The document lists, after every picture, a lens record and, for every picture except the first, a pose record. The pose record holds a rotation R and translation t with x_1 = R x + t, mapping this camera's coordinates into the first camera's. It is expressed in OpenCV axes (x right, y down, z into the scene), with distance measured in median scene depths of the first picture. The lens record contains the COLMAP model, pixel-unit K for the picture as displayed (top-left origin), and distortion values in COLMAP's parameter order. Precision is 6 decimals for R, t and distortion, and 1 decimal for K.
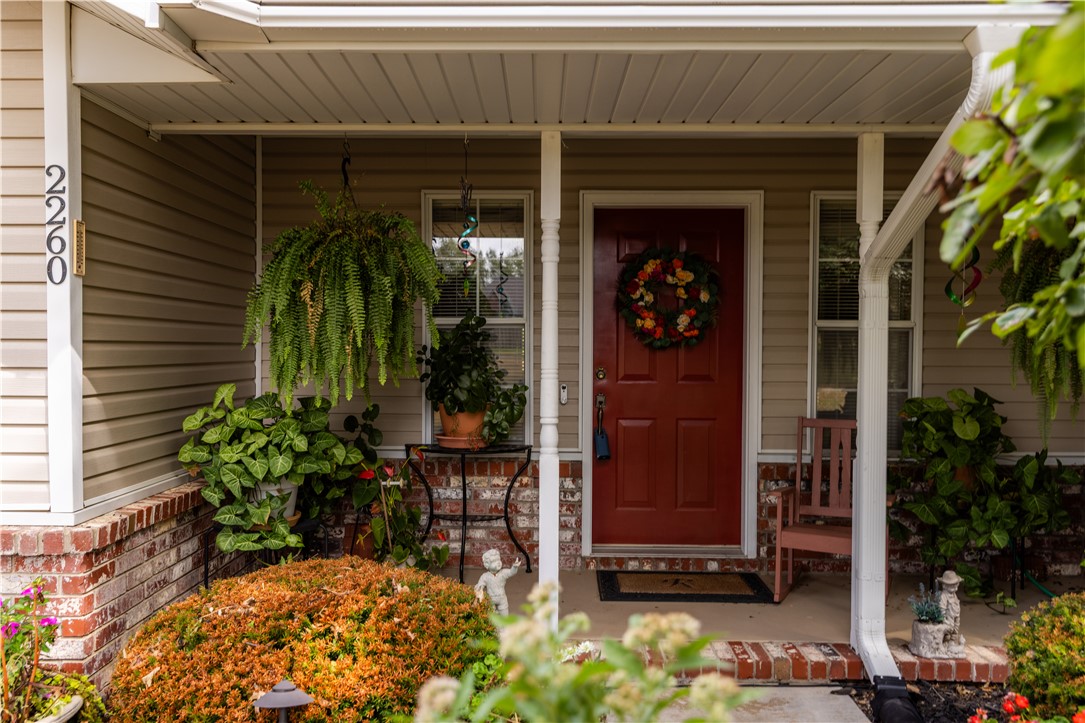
lens RADIAL K [[953.8, 0, 534.9], [0, 953.8, 365.9], [0, 0, 1]] dist [0.035319, -0.001757]
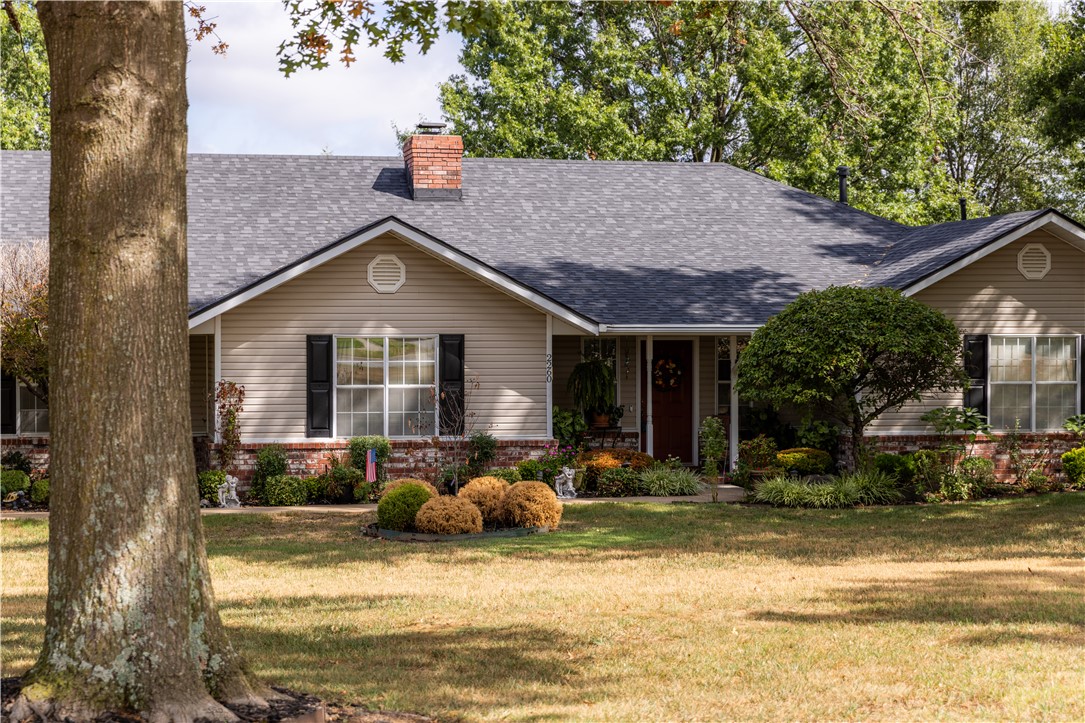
lens RADIAL K [[2083.6, 0, 543.1], [0, 2083.6, 362.3], [0, 0, 1]] dist [-0.012657, 0.000000]
pose [[0.973937, -0.009422, 0.226623, -2.267182], [0.009961, 0.999950, -0.001236, -0.141126], [-0.226600, 0.003462, 0.973982, -6.910053]]
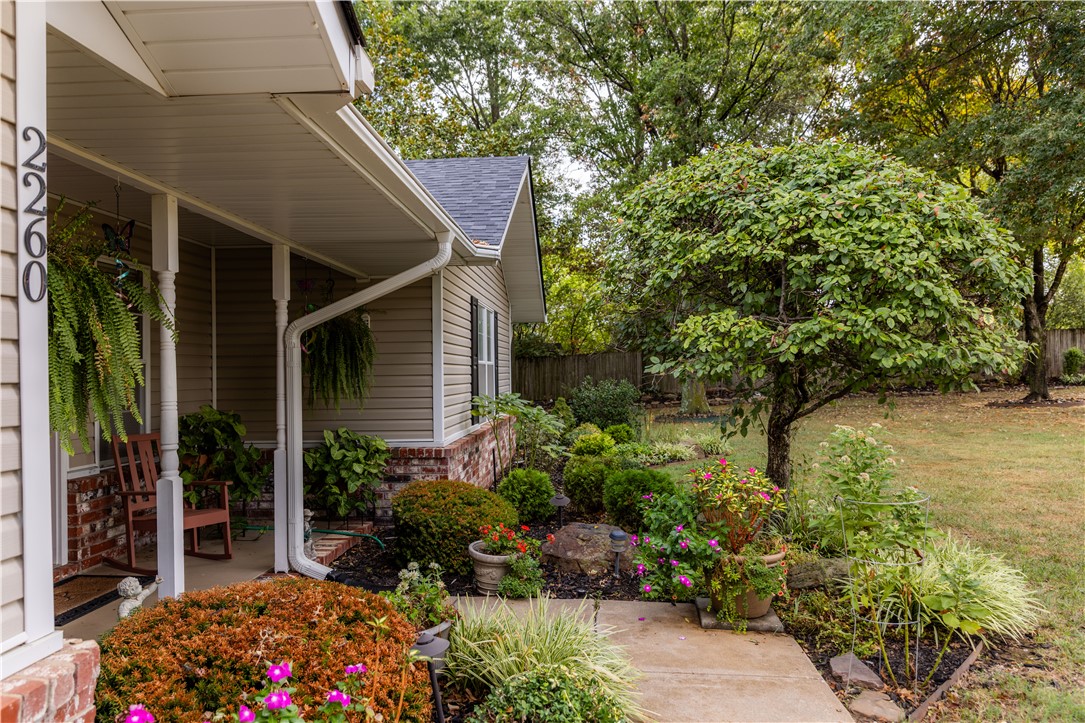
lens RADIAL K [[717.9, 0, 542.1], [0, 717.9, 366.0], [0, 0, 1]] dist [-0.000046, -0.000252]
pose [[0.049866, 0.003156, 0.998751, -0.805170], [0.029059, 0.999567, -0.004610, -0.021755], [-0.998333, 0.029252, 0.049753, 0.504380]]
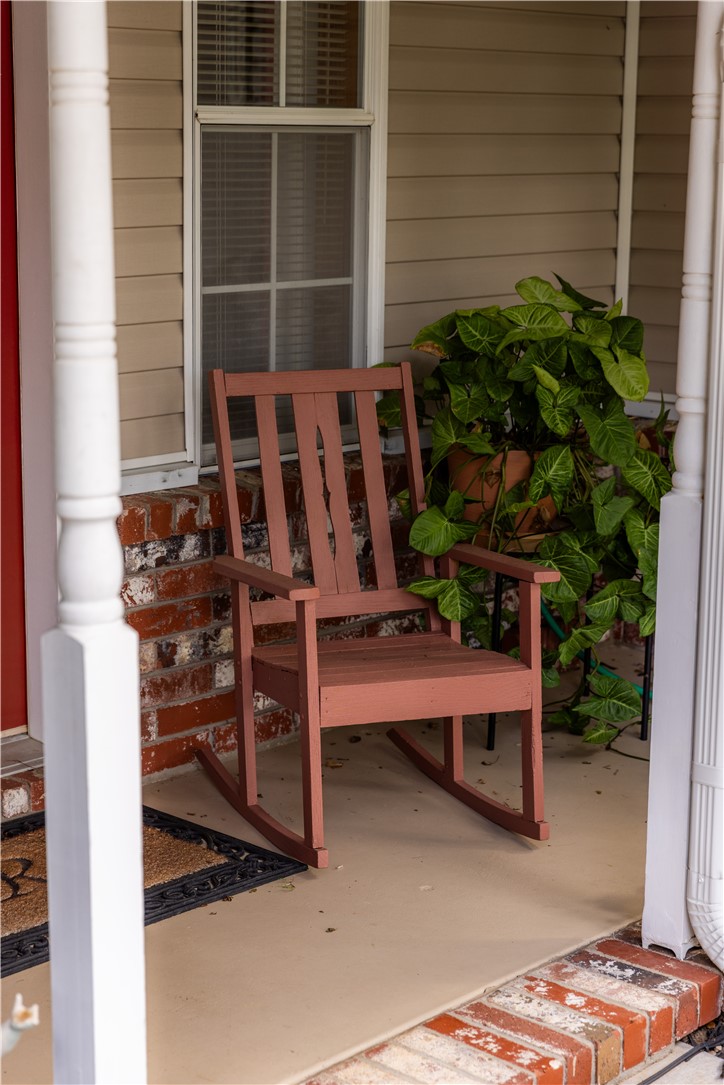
lens RADIAL K [[2083.6, 0, 361.3], [0, 2083.6, 539.9], [0, 0, 1]] dist [-0.012657, 0.000000]
pose [[0.664580, -0.145839, 0.732847, -0.380955], [0.004246, 0.981490, 0.191469, -0.049318], [-0.747205, -0.124135, 0.652898, 0.529149]]
